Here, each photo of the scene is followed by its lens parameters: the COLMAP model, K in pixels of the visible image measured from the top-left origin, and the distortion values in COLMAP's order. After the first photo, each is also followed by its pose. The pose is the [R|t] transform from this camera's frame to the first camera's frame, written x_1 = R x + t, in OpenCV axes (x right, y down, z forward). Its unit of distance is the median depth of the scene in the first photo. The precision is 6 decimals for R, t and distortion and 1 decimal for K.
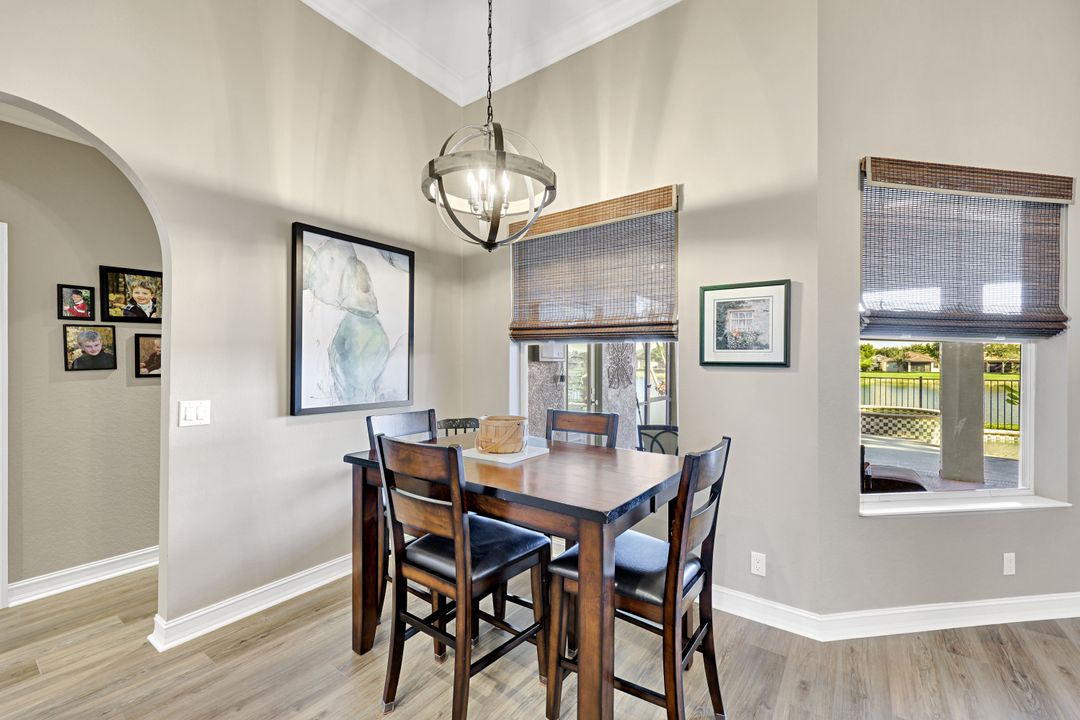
lens RADIAL K [[436.2, 0, 537.2], [0, 436.2, 359.9], [0, 0, 1]] dist [0.001397, -0.000068]
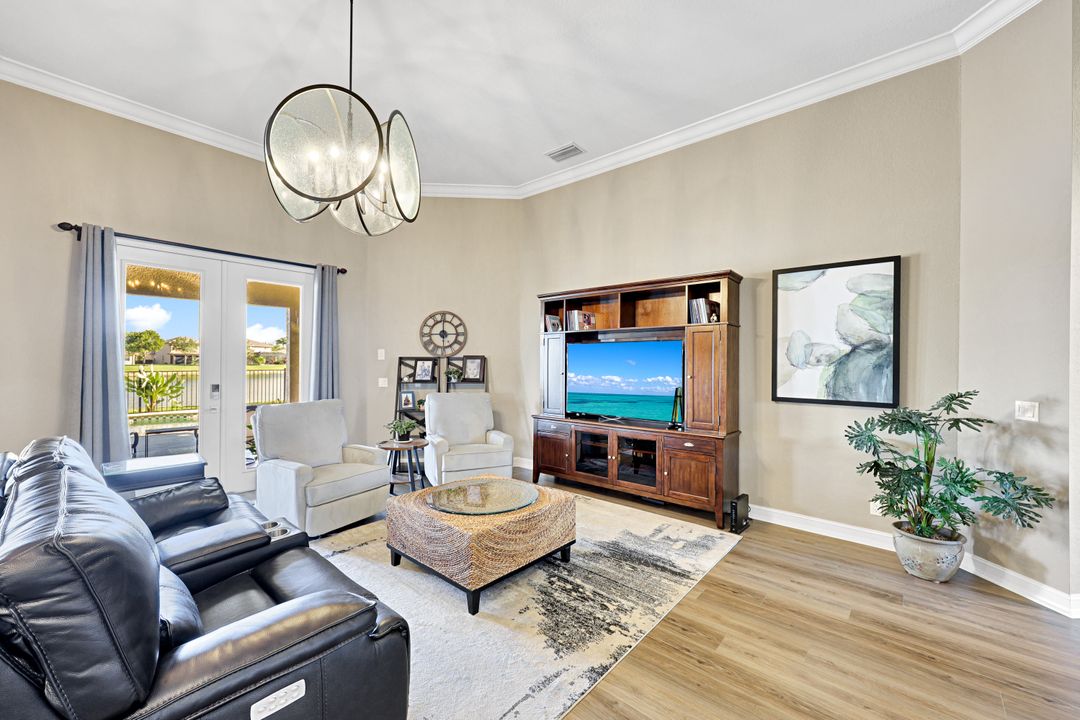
lens RADIAL K [[432.1, 0, 535.6], [0, 432.1, 360.7], [0, 0, 1]] dist [-0.000619, -0.000147]
pose [[0.087668, -0.008216, 0.996116, 0.072691], [-0.010796, 0.999899, 0.009197, -0.017900], [-0.996091, -0.011560, 0.087570, -0.659822]]
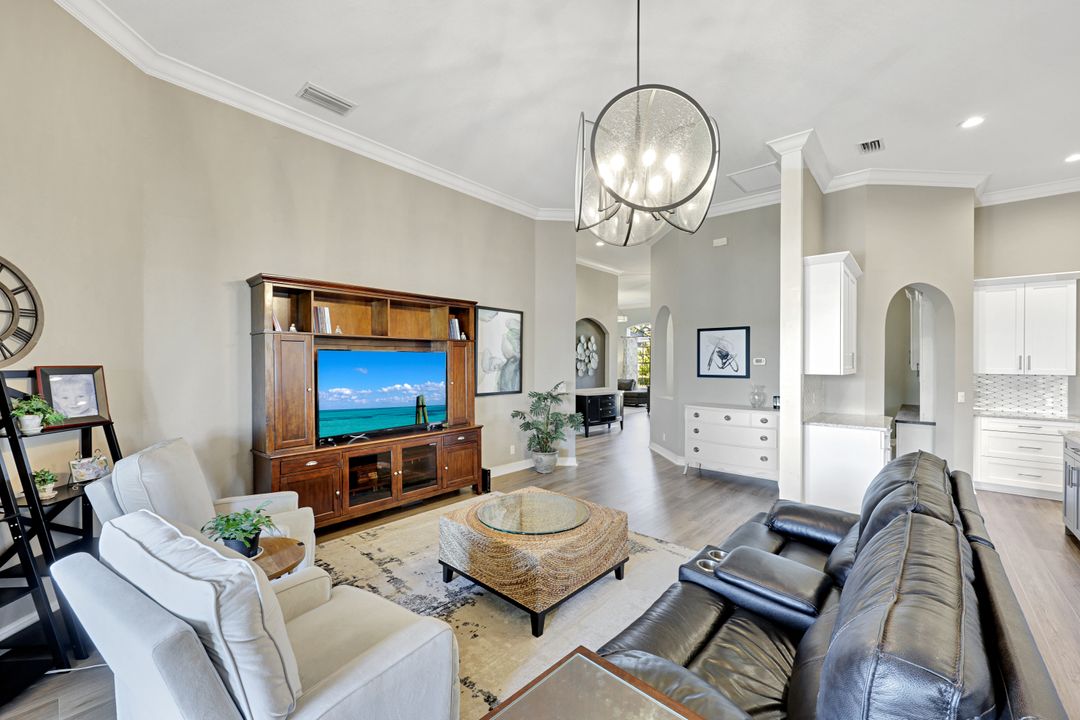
lens RADIAL K [[434.5, 0, 539.7], [0, 434.5, 358.7], [0, 0, 1]] dist [0.000614, -0.000606]
pose [[-0.996253, -0.012626, 0.085560, 0.943247], [-0.013713, 0.999832, -0.012129, -0.035292], [-0.085392, -0.013257, -0.996259, 0.516203]]
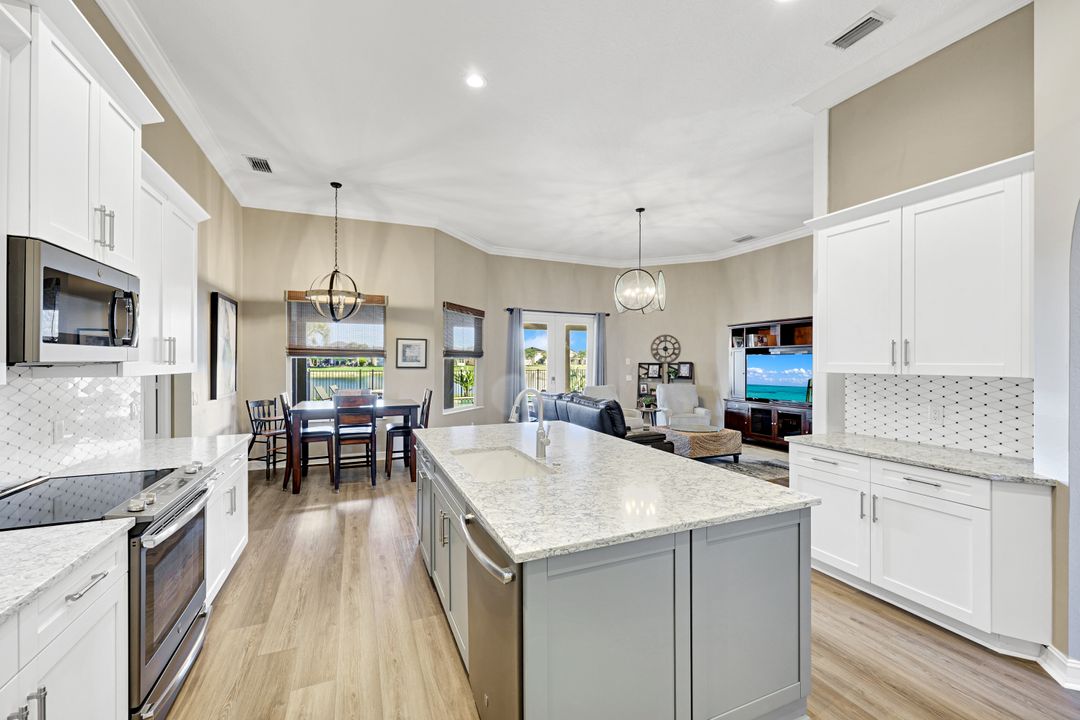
lens RADIAL K [[434.5, 0, 539.7], [0, 434.5, 358.7], [0, 0, 1]] dist [0.000614, -0.000606]
pose [[0.502596, -0.000228, 0.864521, -1.199073], [-0.005592, 0.999978, 0.003514, -0.047351], [-0.864503, -0.006601, 0.502584, -0.872796]]
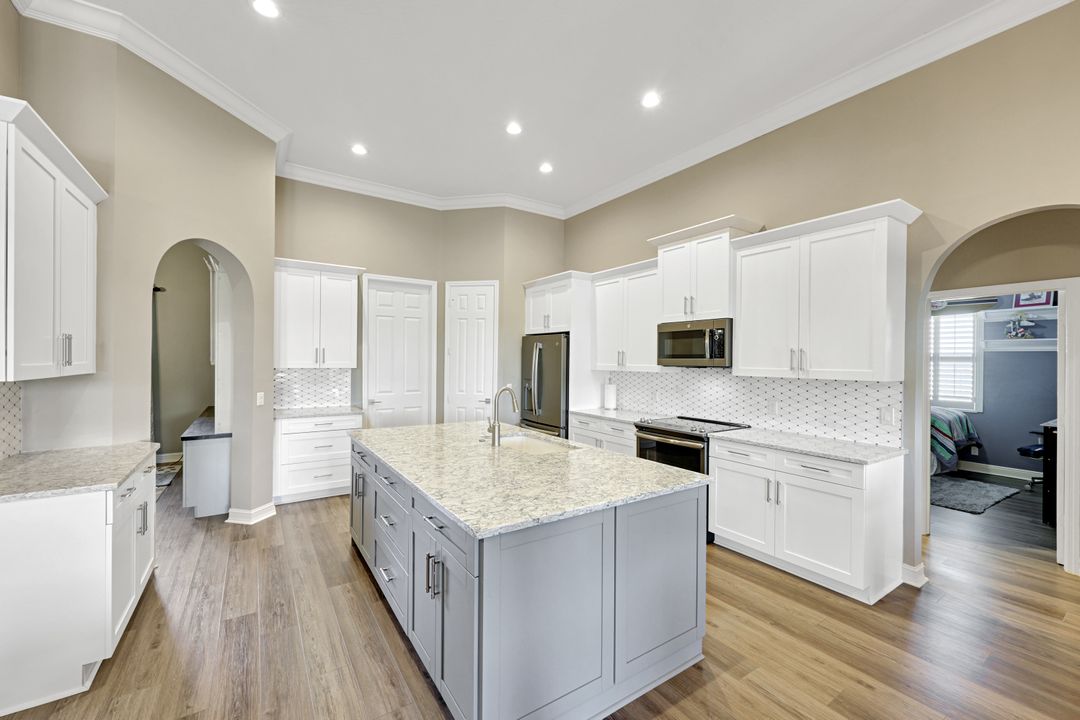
lens RADIAL K [[436.2, 0, 537.2], [0, 436.2, 359.9], [0, 0, 1]] dist [0.001397, -0.000068]
pose [[-0.349395, -0.007702, -0.936944, 0.427968], [-0.003920, 0.999969, -0.006759, -0.043458], [0.936967, 0.001312, -0.349415, -0.024852]]
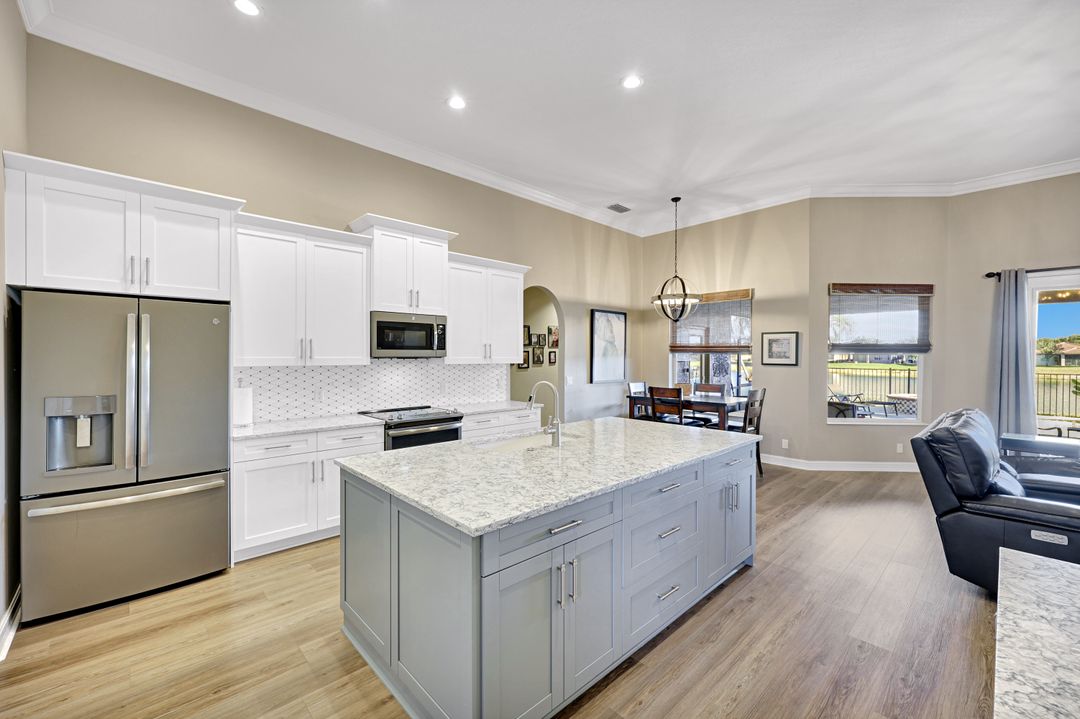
lens RADIAL K [[442.0, 0, 540.7], [0, 442.0, 357.2], [0, 0, 1]] dist [0.007816, 0.000026]
pose [[0.984688, -0.000878, -0.174324, -0.337844], [0.002680, 0.999945, 0.010102, -0.047867], [0.174306, -0.010415, 0.984637, -1.364605]]
